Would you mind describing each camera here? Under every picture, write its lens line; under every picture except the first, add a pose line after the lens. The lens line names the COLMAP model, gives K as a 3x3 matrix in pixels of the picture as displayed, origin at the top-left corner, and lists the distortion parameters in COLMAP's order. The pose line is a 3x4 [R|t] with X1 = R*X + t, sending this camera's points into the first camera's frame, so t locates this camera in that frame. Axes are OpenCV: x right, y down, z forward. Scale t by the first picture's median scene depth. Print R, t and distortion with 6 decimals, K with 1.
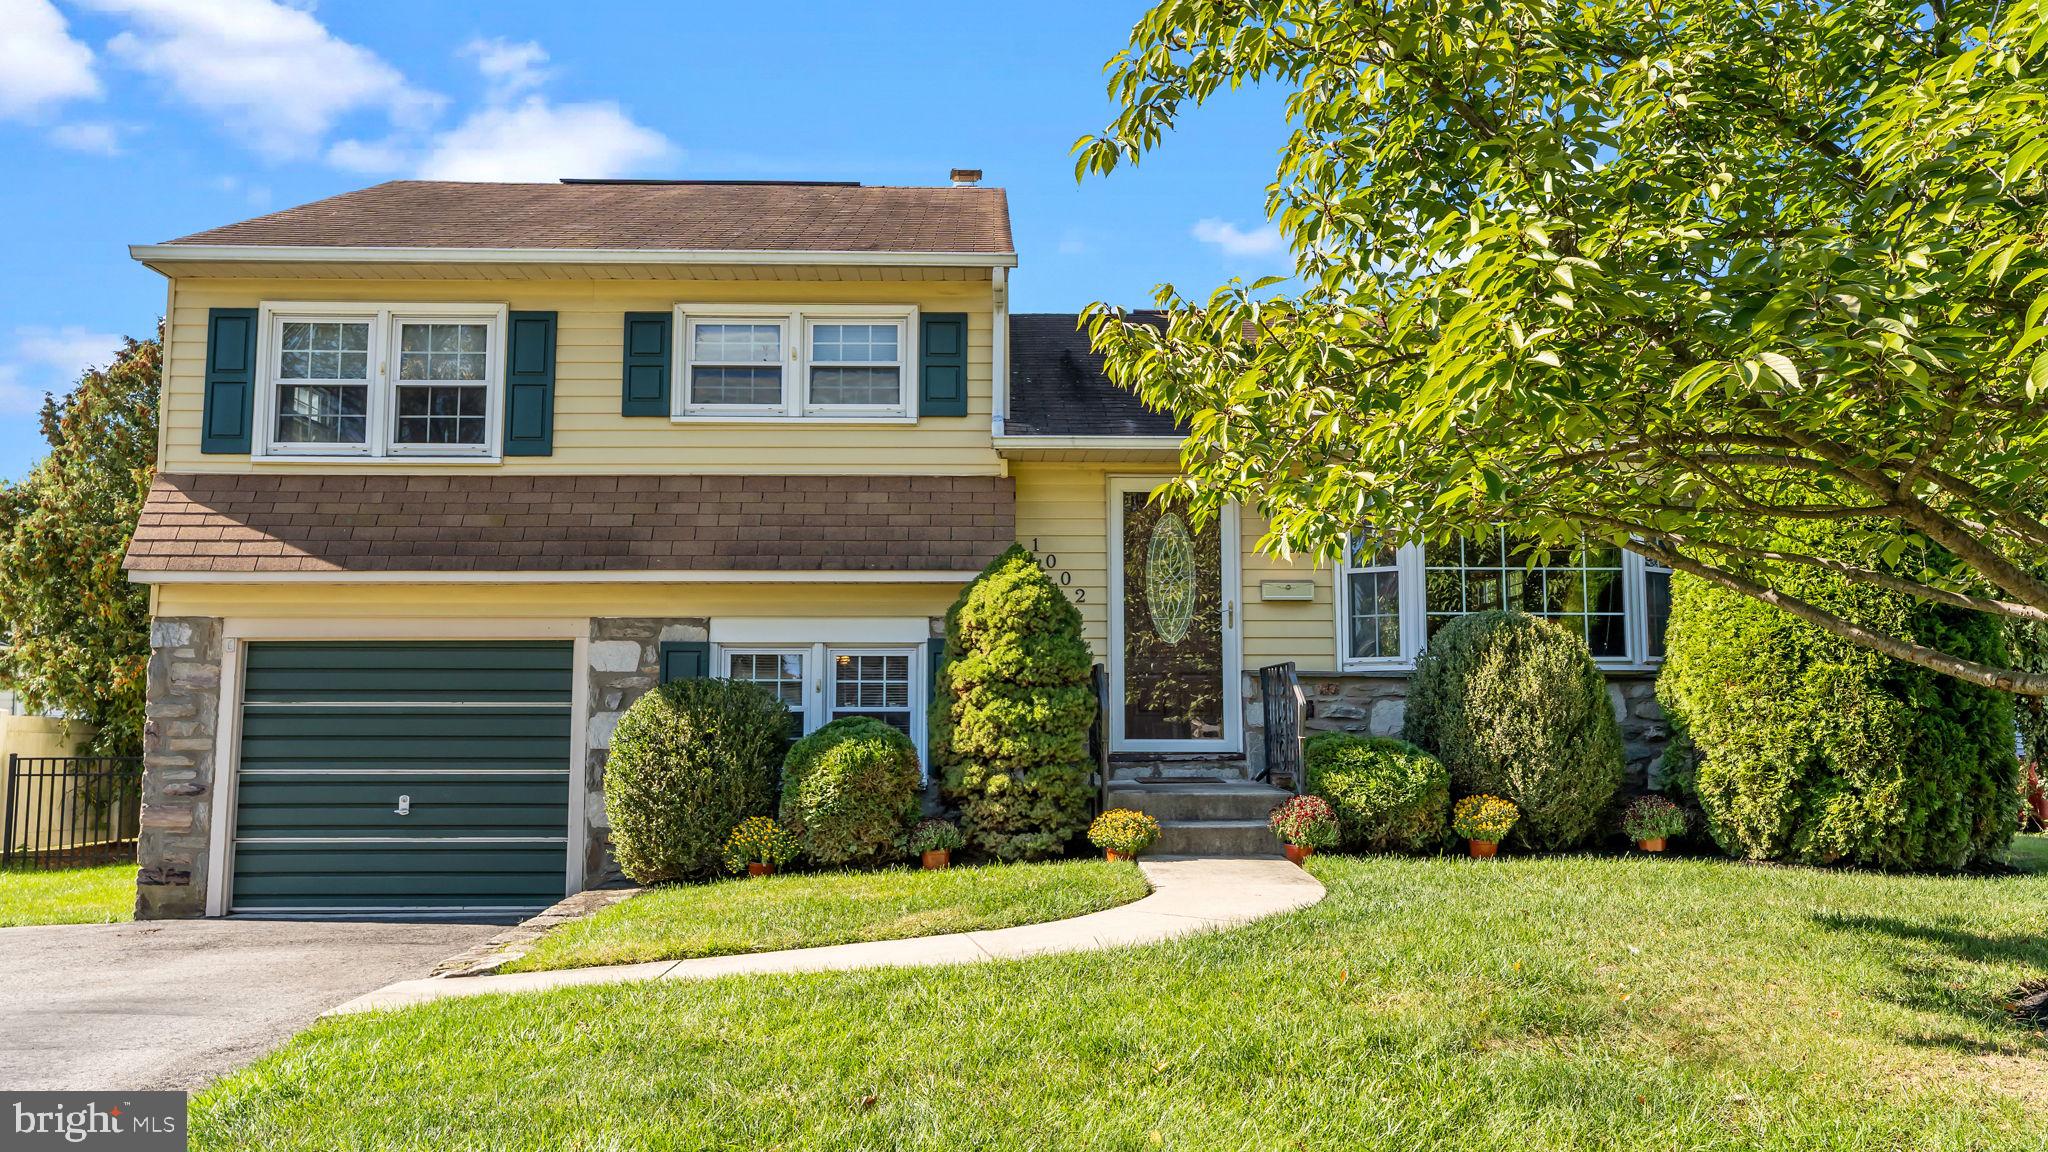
lens RADIAL K [[1536.8, 0, 1024.7], [0, 1536.8, 573.7], [0, 0, 1]] dist [-0.015063, -0.001567]
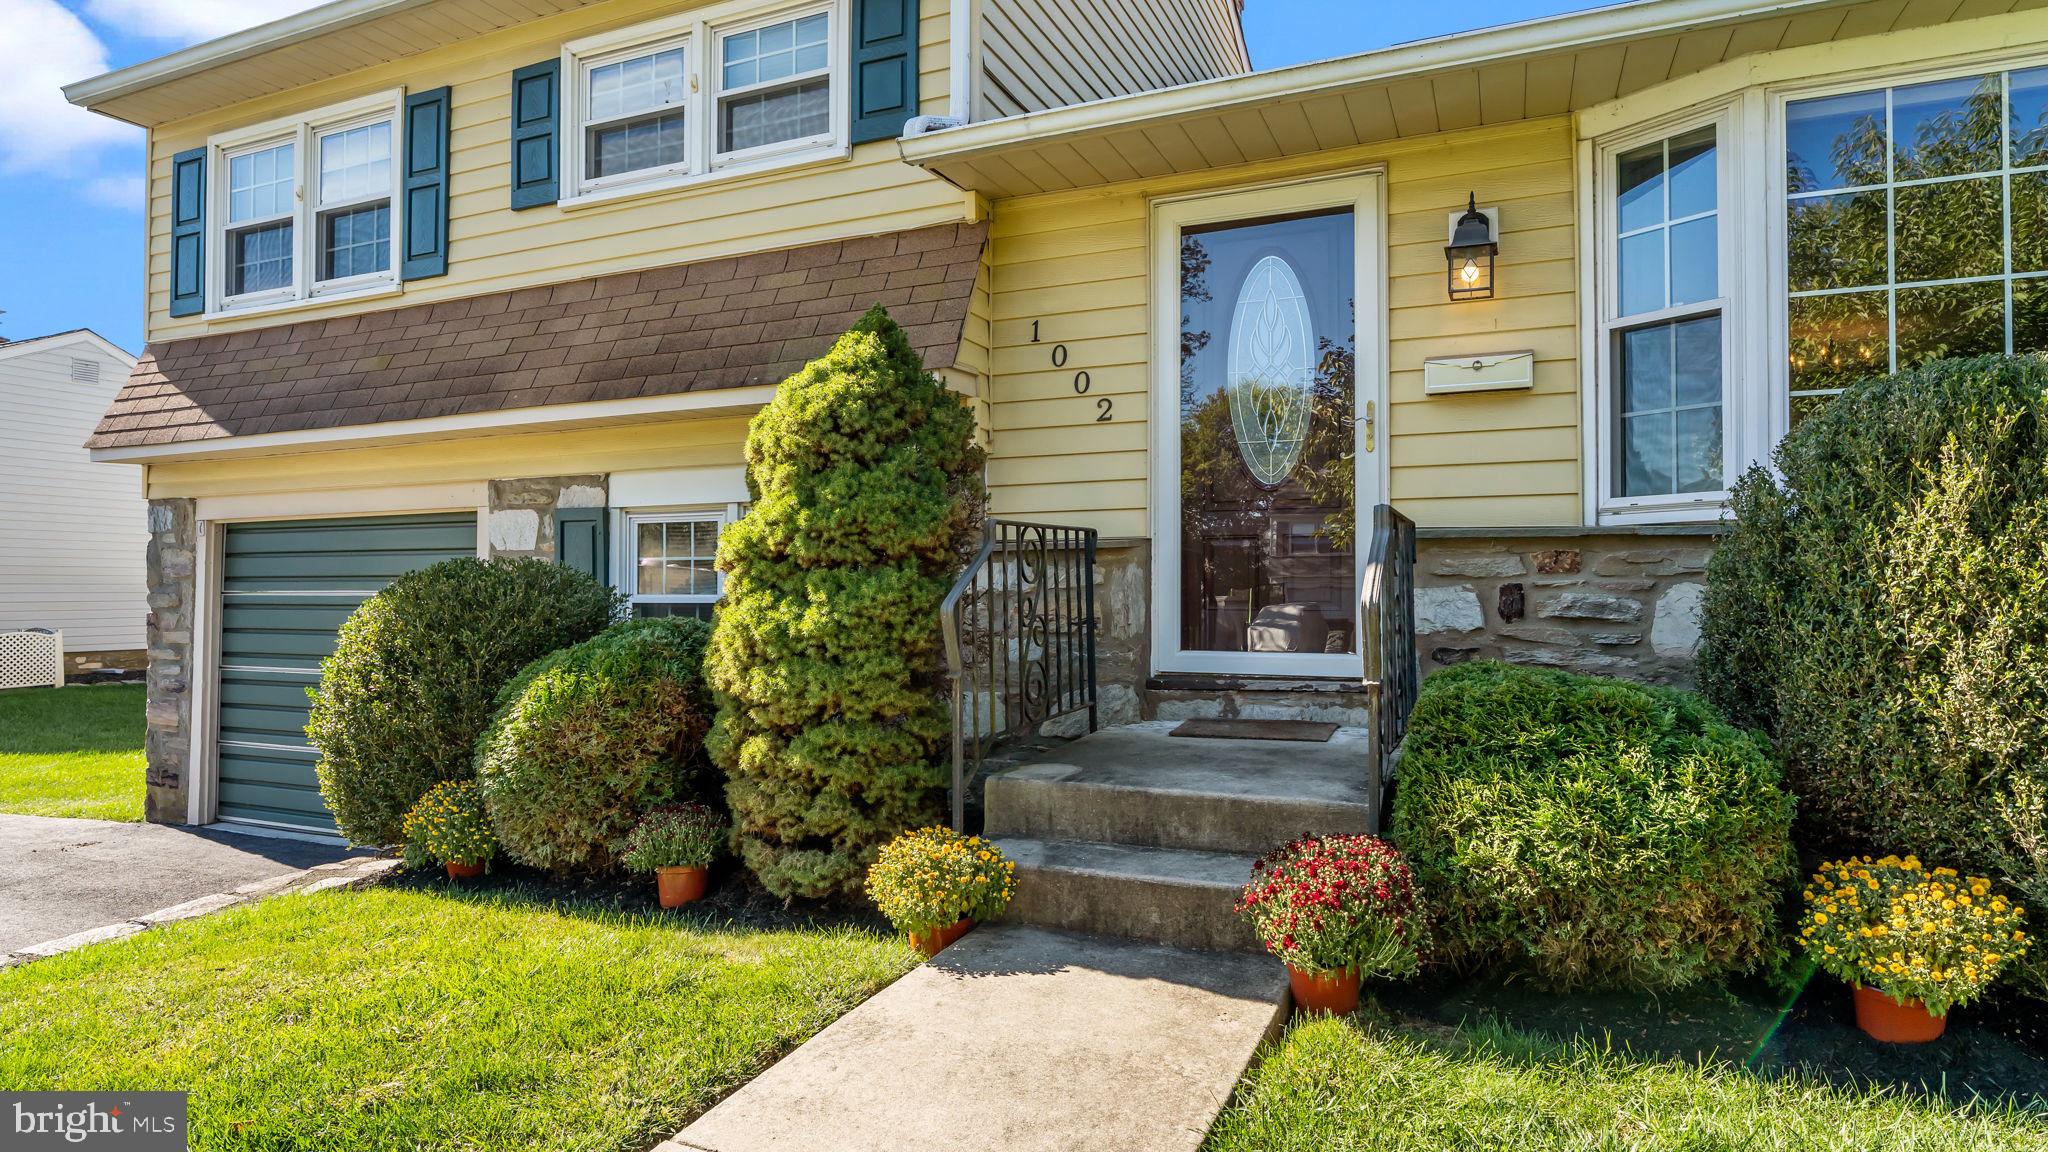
lens RADIAL K [[1121.6, 0, 1024.1], [0, 1121.6, 572.0], [0, 0, 1]] dist [-0.011298, 0.002253]
pose [[0.904982, -0.008086, -0.425372, 0.198611], [0.045777, 0.995866, 0.078461, 0.042714], [0.422979, -0.090479, 0.901611, 0.606734]]
